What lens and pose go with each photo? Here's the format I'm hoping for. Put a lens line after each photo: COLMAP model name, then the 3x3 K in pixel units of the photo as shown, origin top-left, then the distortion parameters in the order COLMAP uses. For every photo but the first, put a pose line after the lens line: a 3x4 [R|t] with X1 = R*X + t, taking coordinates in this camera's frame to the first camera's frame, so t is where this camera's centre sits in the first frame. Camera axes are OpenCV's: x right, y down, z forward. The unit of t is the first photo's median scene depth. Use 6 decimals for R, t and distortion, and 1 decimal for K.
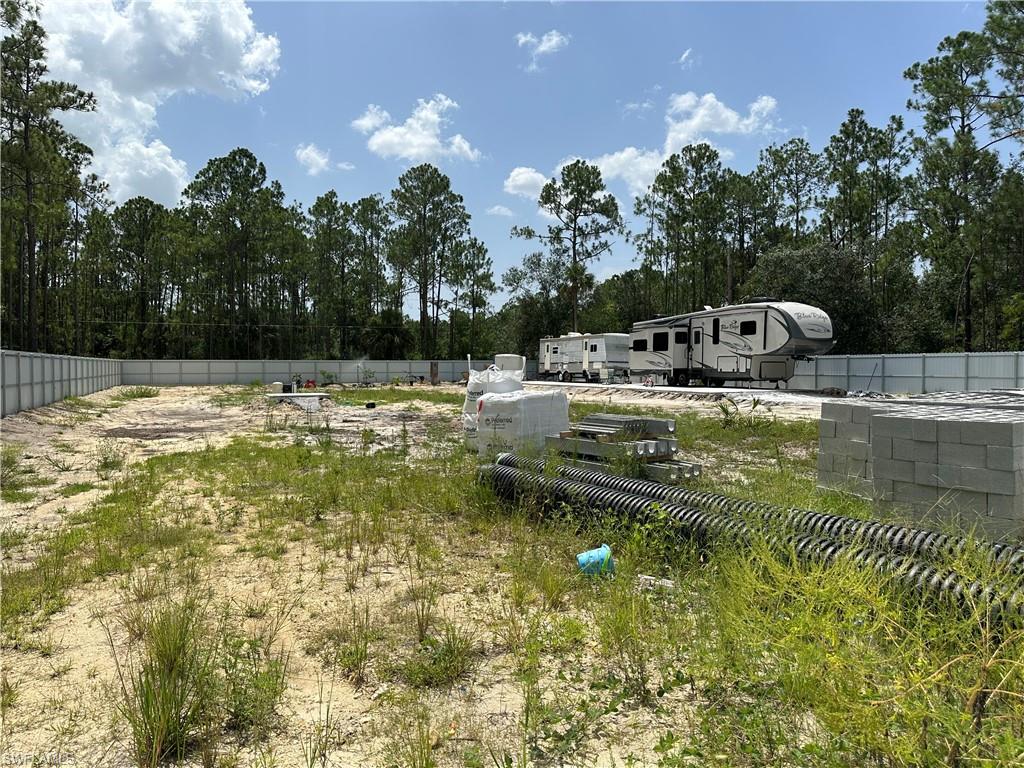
lens RADIAL K [[720.5, 0, 518.0], [0, 720.5, 391.5], [0, 0, 1]] dist [0.111513, -0.158792]
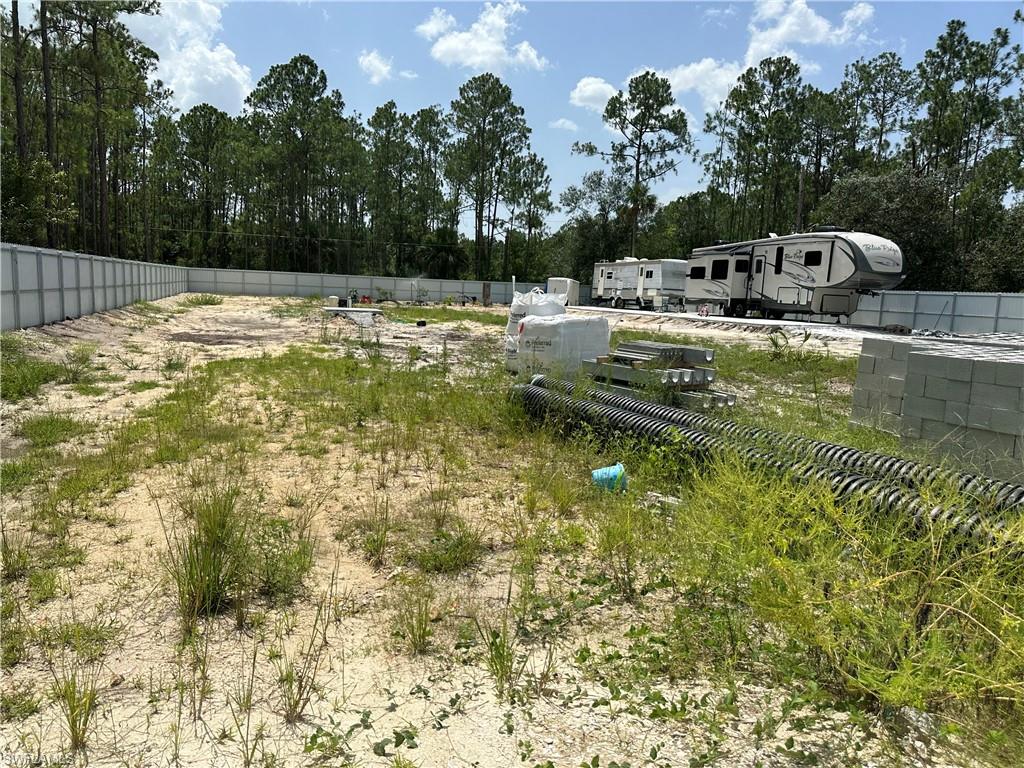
lens RADIAL K [[720.3, 0, 507.4], [0, 720.3, 396.7], [0, 0, 1]] dist [0.136343, -0.236173]
pose [[0.995123, 0.052690, -0.083388, 0.003415], [-0.042998, 0.992546, 0.114032, 0.000289], [0.088775, -0.109891, 0.989971, -0.003483]]
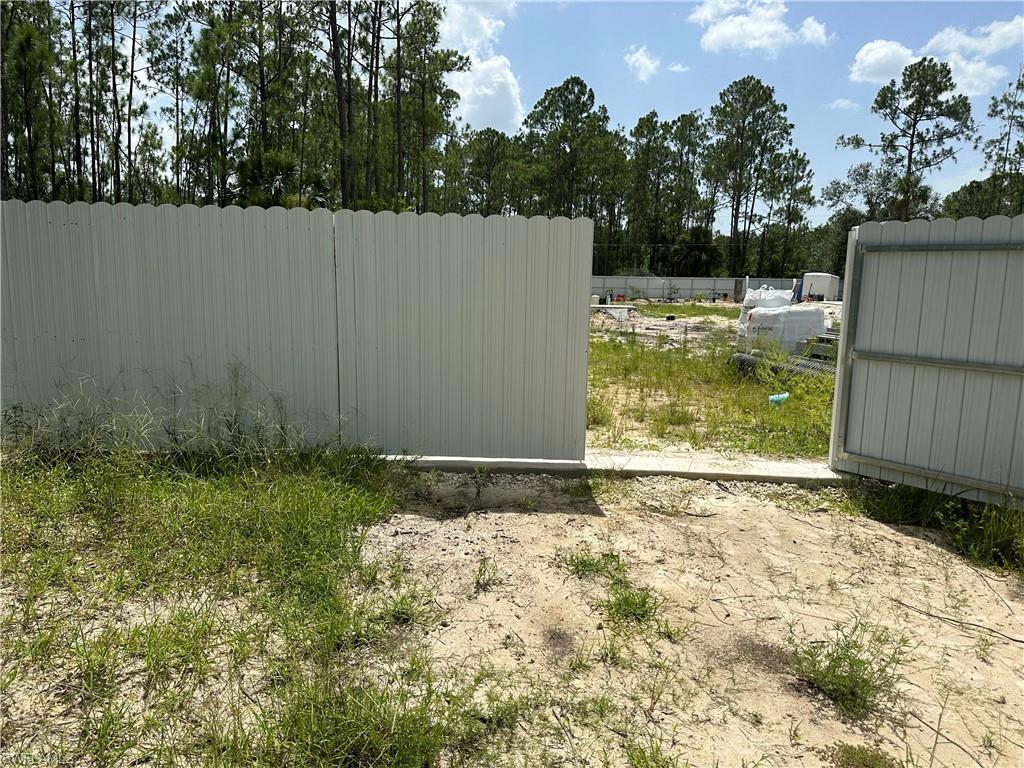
lens RADIAL K [[716.7, 0, 513.3], [0, 716.7, 388.7], [0, 0, 1]] dist [0.139091, -0.209962]
pose [[0.911271, 0.086749, -0.402566, 0.019020], [-0.041164, 0.991853, 0.120552, 0.001510], [0.409744, -0.093284, 0.907418, -0.073066]]
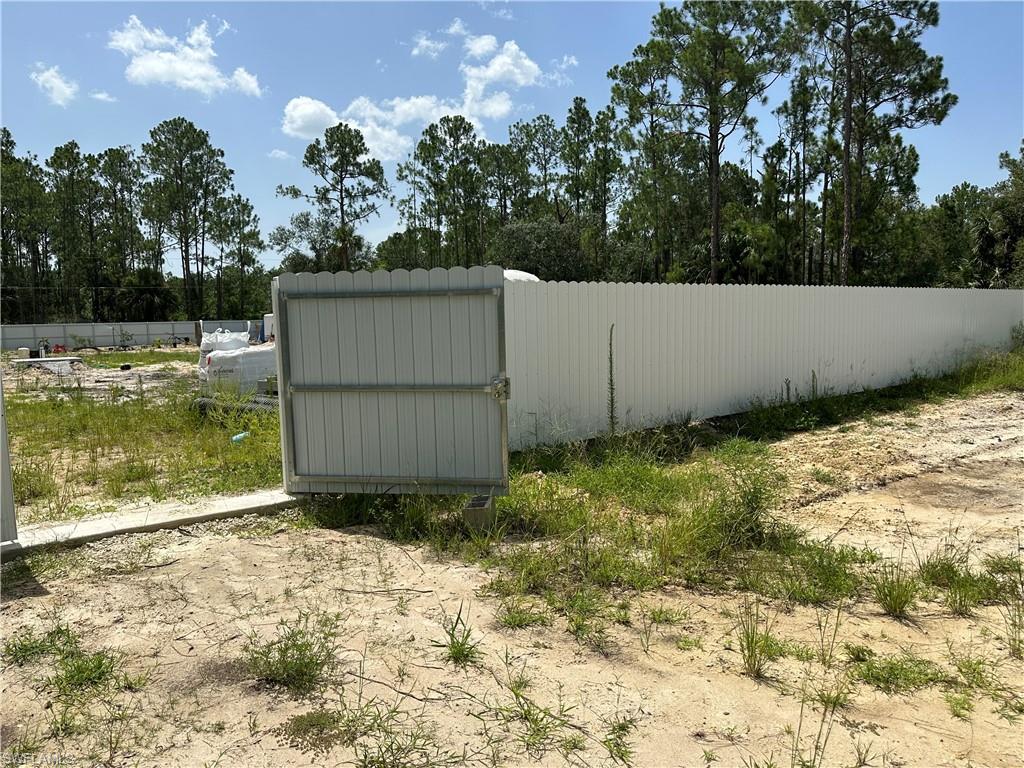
lens RADIAL K [[721.7, 0, 526.1], [0, 721.7, 393.3], [0, 0, 1]] dist [0.027101, -0.043964]
pose [[0.957019, -0.047739, 0.286070, 0.022806], [0.029445, 0.997256, 0.067916, 0.001266], [-0.288527, -0.056573, 0.955799, -0.078911]]
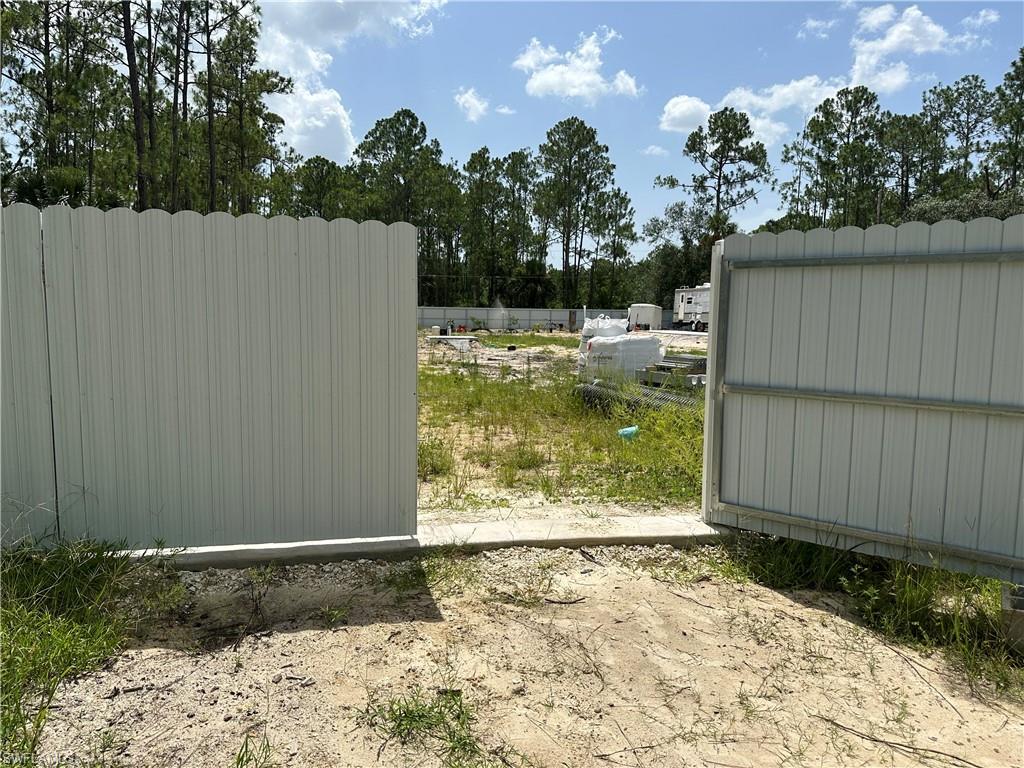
lens RADIAL K [[716.7, 0, 513.3], [0, 716.7, 388.7], [0, 0, 1]] dist [0.139091, -0.209962]
pose [[0.978751, 0.038777, -0.201355, 0.014625], [-0.025067, 0.997218, 0.070197, 0.001720], [0.203517, -0.063658, 0.977000, -0.055102]]
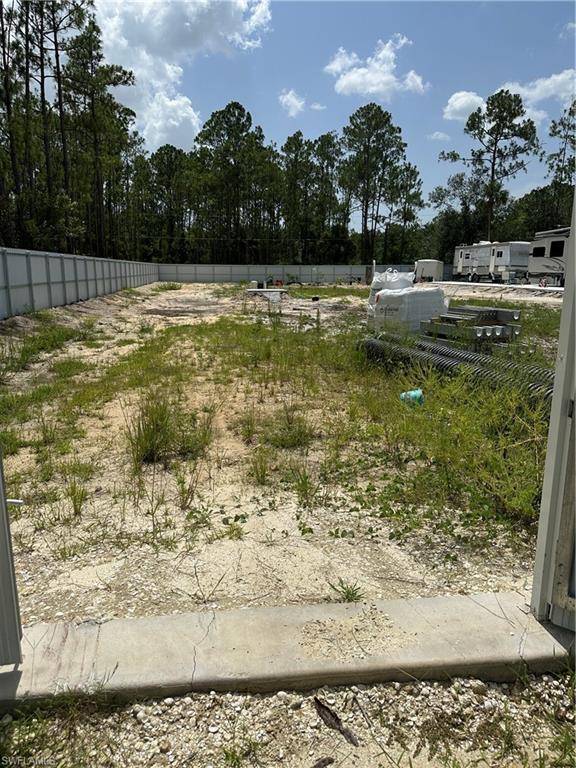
lens RADIAL K [[540.8, 0, 280.7], [0, 540.8, 385.4], [0, 0, 1]] dist [0.118801, -0.203876]
pose [[0.959898, 0.064339, -0.272867, 0.012705], [-0.016077, 0.984341, 0.175542, 0.000726], [0.279889, -0.164115, 0.945901, -0.014011]]
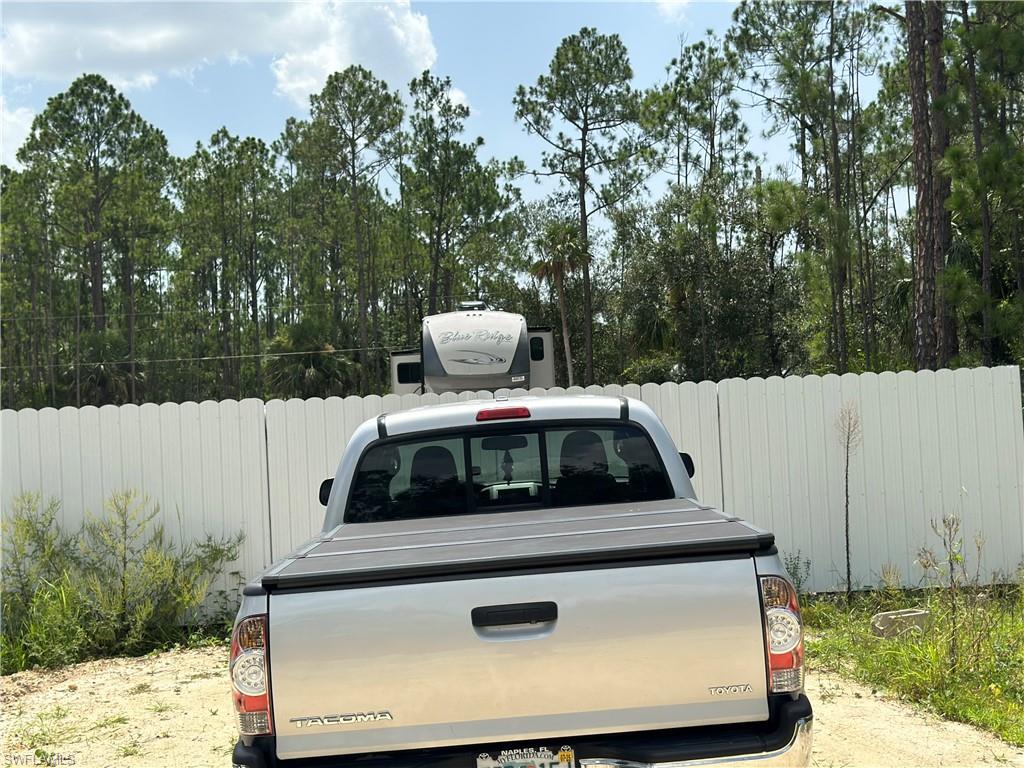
lens RADIAL K [[1420.6, 0, 511.8], [0, 1420.6, 401.1], [0, 0, 1]] dist [0.221515, -0.533031]
pose [[0.936263, -0.037536, -0.349289, 0.411209], [0.027442, 0.999052, -0.033806, -0.007019], [0.350226, 0.022067, 0.936405, -0.011974]]
